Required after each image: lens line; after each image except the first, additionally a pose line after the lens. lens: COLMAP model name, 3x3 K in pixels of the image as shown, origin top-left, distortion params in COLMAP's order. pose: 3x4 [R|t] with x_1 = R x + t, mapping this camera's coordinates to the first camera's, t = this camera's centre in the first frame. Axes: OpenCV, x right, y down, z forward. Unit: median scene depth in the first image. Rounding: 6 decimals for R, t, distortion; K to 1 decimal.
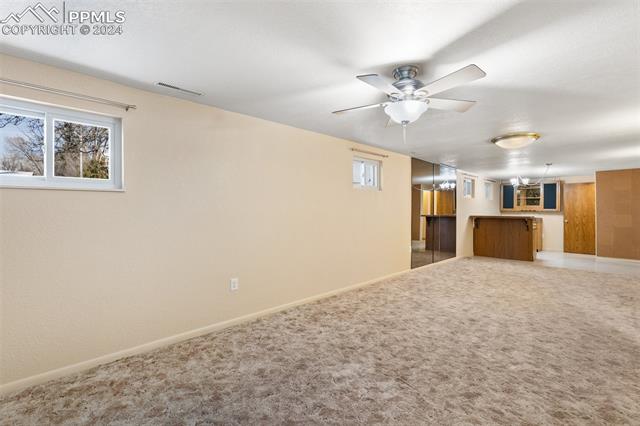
lens RADIAL K [[287.0, 0, 312.2], [0, 287.0, 209.6], [0, 0, 1]] dist [0.000819, -0.000060]
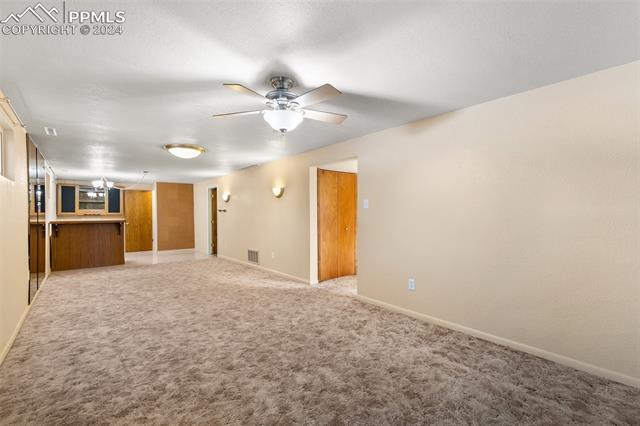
lens RADIAL K [[288.0, 0, 320.8], [0, 288.0, 211.4], [0, 0, 1]] dist [0.009112, -0.001558]
pose [[0.066353, -0.000450, 0.997796, -0.410276], [0.006710, 0.999977, 0.000005, -0.003834], [-0.997774, 0.006695, 0.066355, 0.436036]]
